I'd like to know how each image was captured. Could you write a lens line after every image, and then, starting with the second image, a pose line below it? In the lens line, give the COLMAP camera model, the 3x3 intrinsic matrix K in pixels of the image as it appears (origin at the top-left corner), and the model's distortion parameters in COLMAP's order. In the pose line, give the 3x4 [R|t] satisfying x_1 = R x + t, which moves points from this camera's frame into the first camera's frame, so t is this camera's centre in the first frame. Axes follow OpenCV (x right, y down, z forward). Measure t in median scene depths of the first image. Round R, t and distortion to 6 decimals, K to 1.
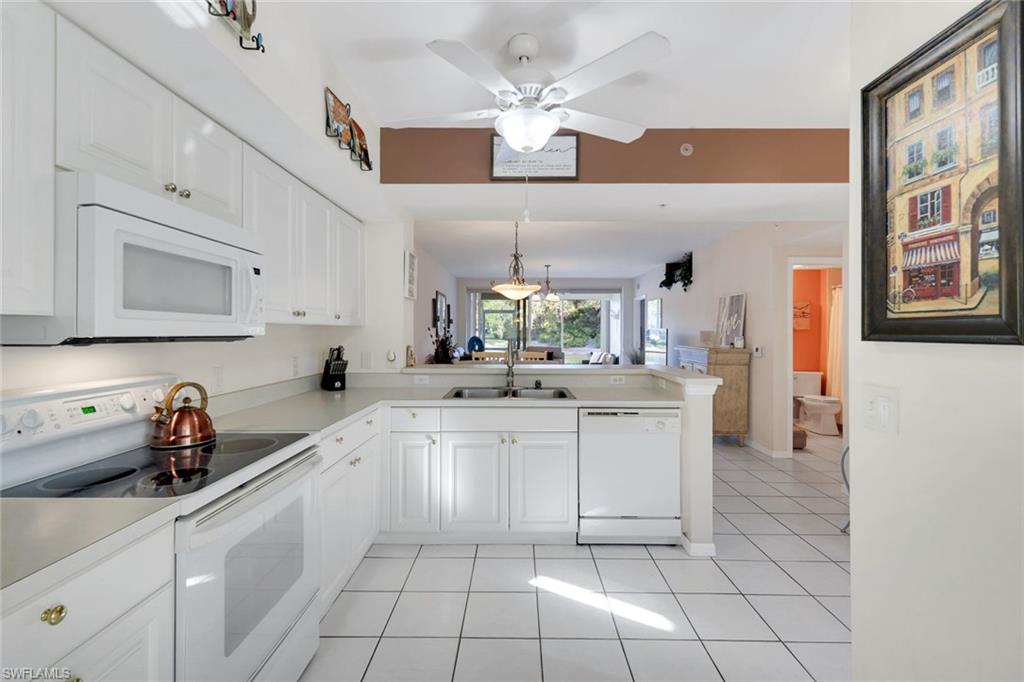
lens RADIAL K [[453.0, 0, 513.2], [0, 453.0, 330.3], [0, 0, 1]] dist [0.001163, 0.000147]
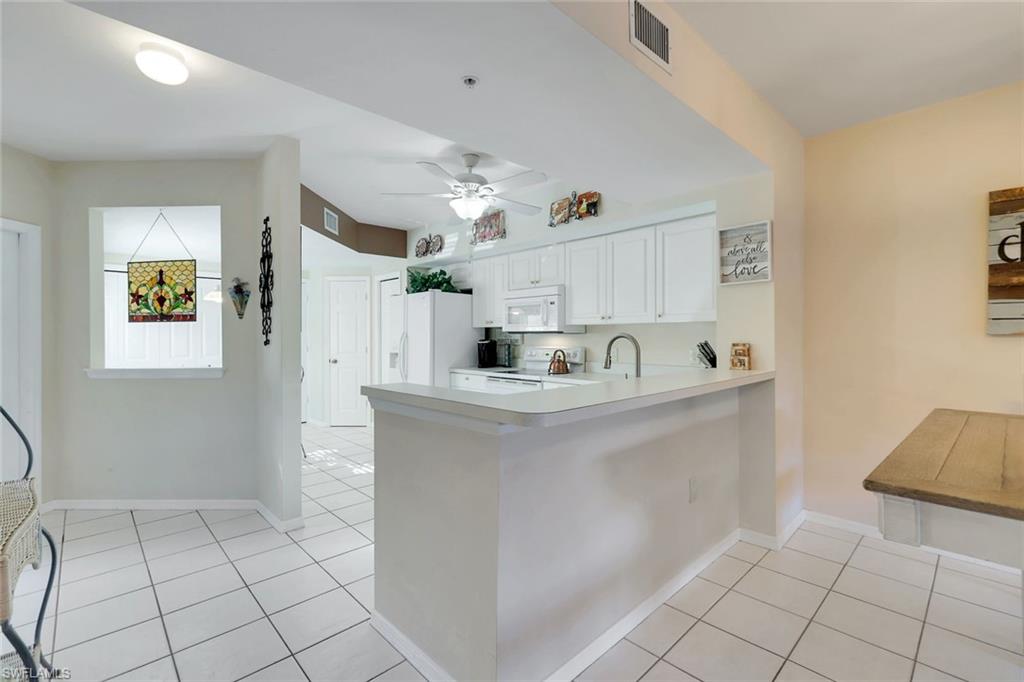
lens RADIAL K [[453.0, 0, 513.2], [0, 453.0, 330.3], [0, 0, 1]] dist [0.001163, 0.000147]
pose [[-0.719235, -0.007916, -0.694722, 0.768332], [0.003140, 0.999888, -0.014643, 0.026927], [0.694760, -0.012713, -0.719129, 1.653444]]
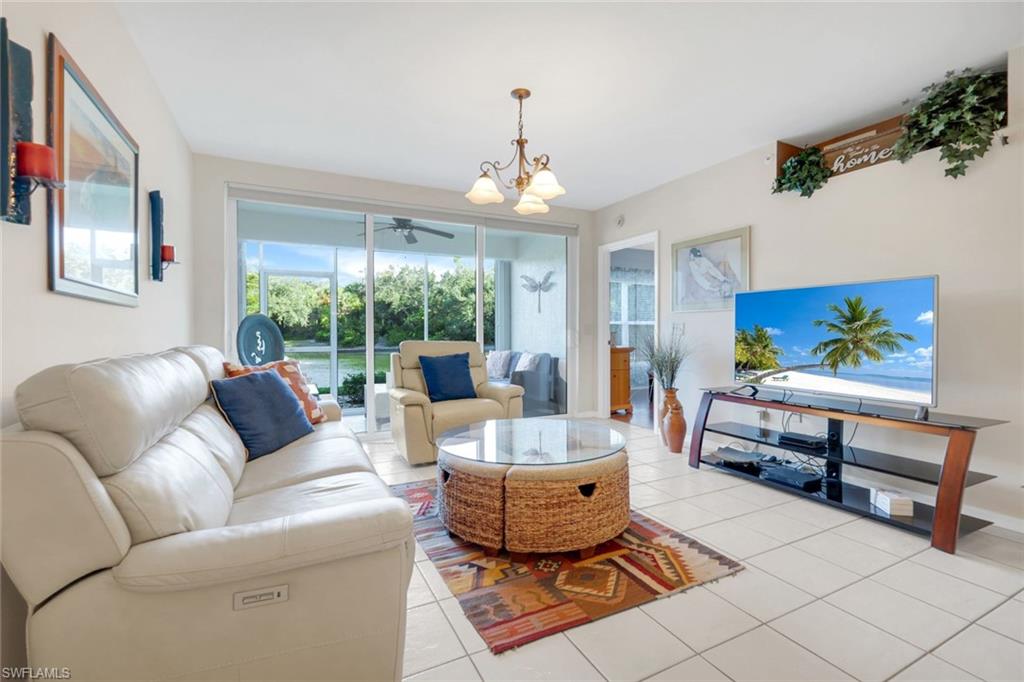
lens RADIAL K [[457.8, 0, 512.0], [0, 457.8, 331.2], [0, 0, 1]] dist [0.001582, 0.000131]
pose [[0.889529, -0.005115, 0.456850, -0.260768], [0.002307, 0.999975, 0.006703, 0.088736], [-0.456872, -0.004908, 0.889519, 2.197743]]
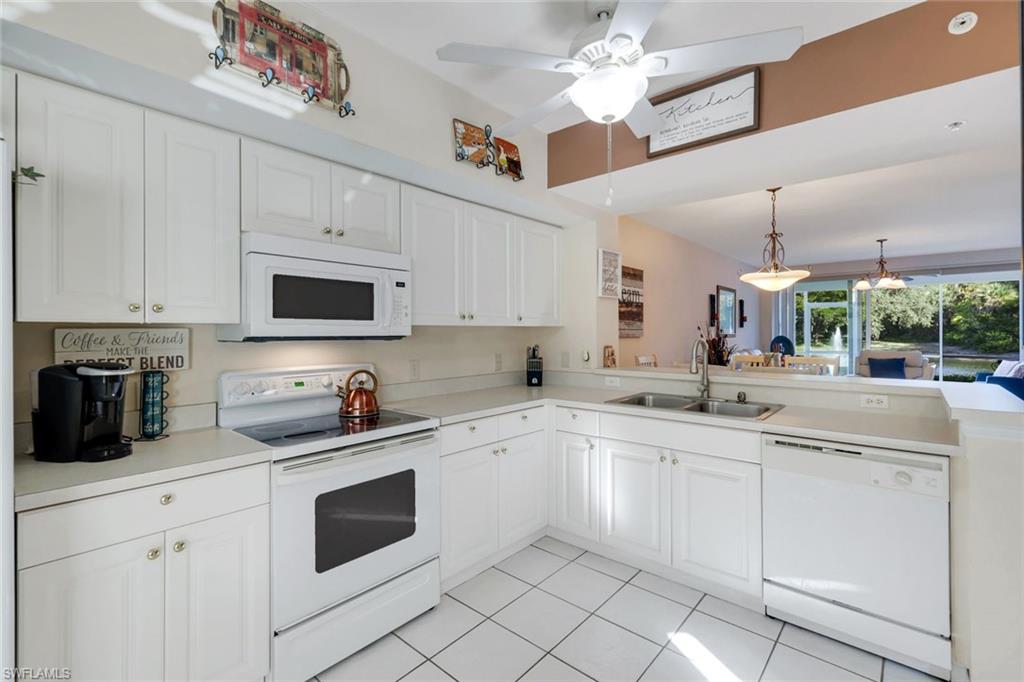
lens RADIAL K [[453.0, 0, 513.2], [0, 453.0, 330.3], [0, 0, 1]] dist [0.001163, 0.000147]
pose [[0.756601, -0.006326, -0.653847, 0.323896], [0.007008, 0.999974, -0.001566, 0.000628], [0.653840, -0.003398, 0.756625, 0.166496]]
